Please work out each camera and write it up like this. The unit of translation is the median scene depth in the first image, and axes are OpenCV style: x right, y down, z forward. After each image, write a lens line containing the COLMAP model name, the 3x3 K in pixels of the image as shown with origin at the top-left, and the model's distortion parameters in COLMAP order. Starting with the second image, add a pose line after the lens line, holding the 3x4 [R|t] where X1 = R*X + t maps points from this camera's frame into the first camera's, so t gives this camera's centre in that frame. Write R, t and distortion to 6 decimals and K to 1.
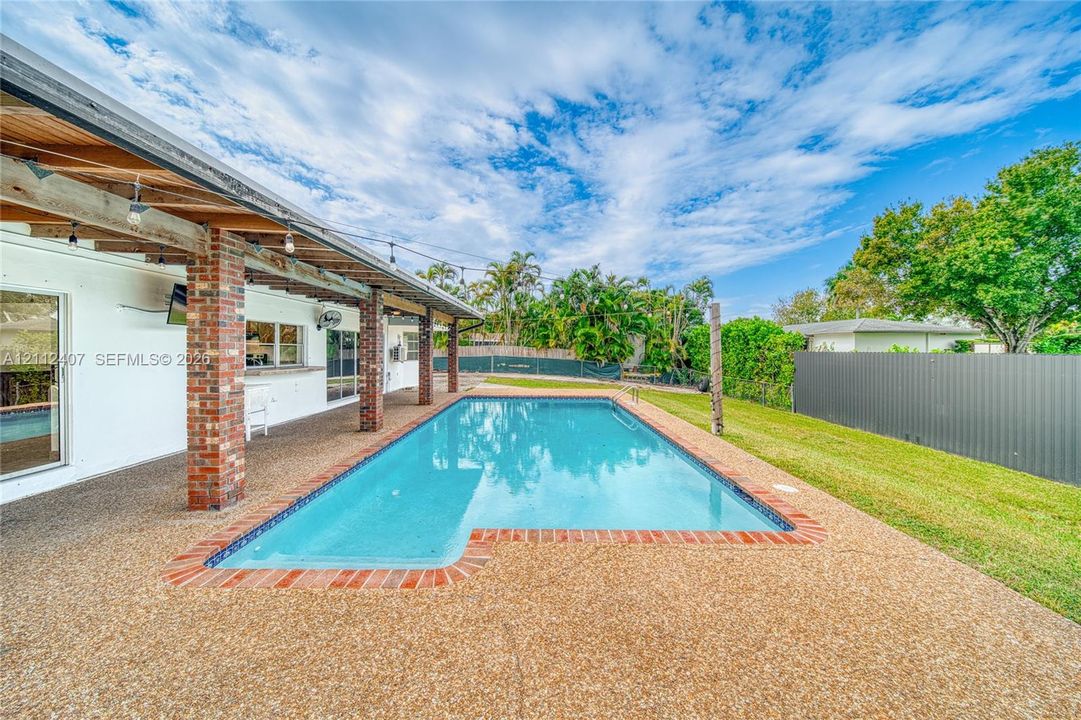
lens RADIAL K [[391.0, 0, 555.4], [0, 391.0, 341.6], [0, 0, 1]] dist [-0.000773, 0.000028]
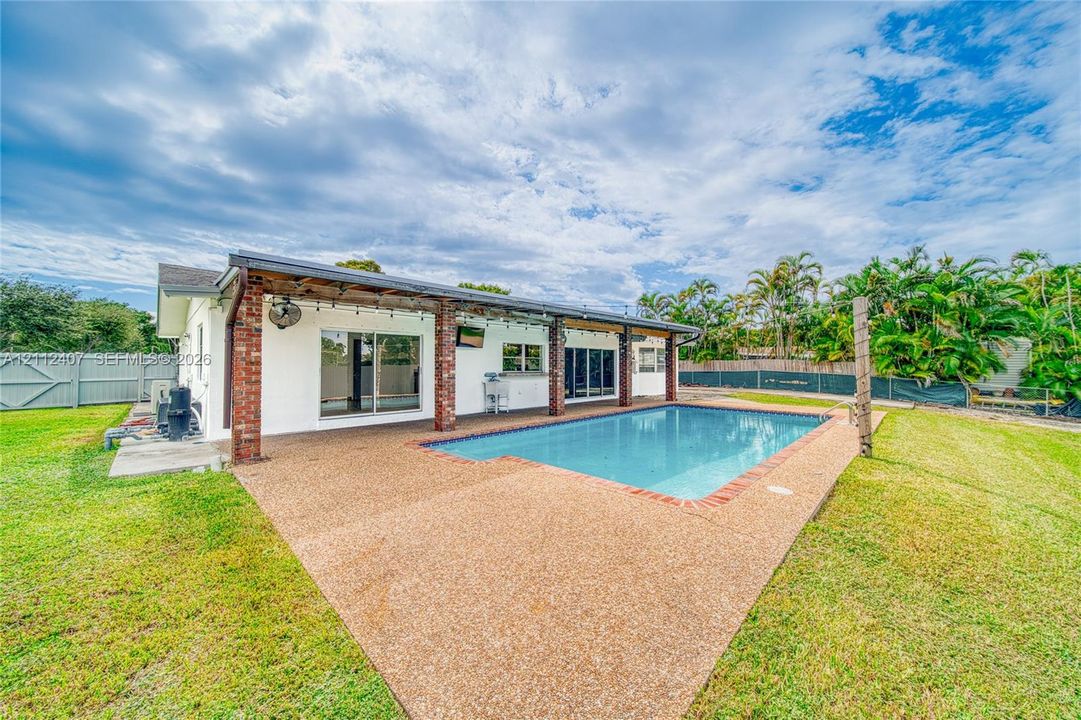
lens RADIAL K [[391.0, 0, 543.2], [0, 391.0, 354.4], [0, 0, 1]] dist [-0.000773, 0.000028]
pose [[0.703079, -0.023494, -0.710723, 0.135999], [0.015255, 0.999722, -0.017956, 0.006954], [0.710948, 0.001782, 0.703242, -0.014699]]
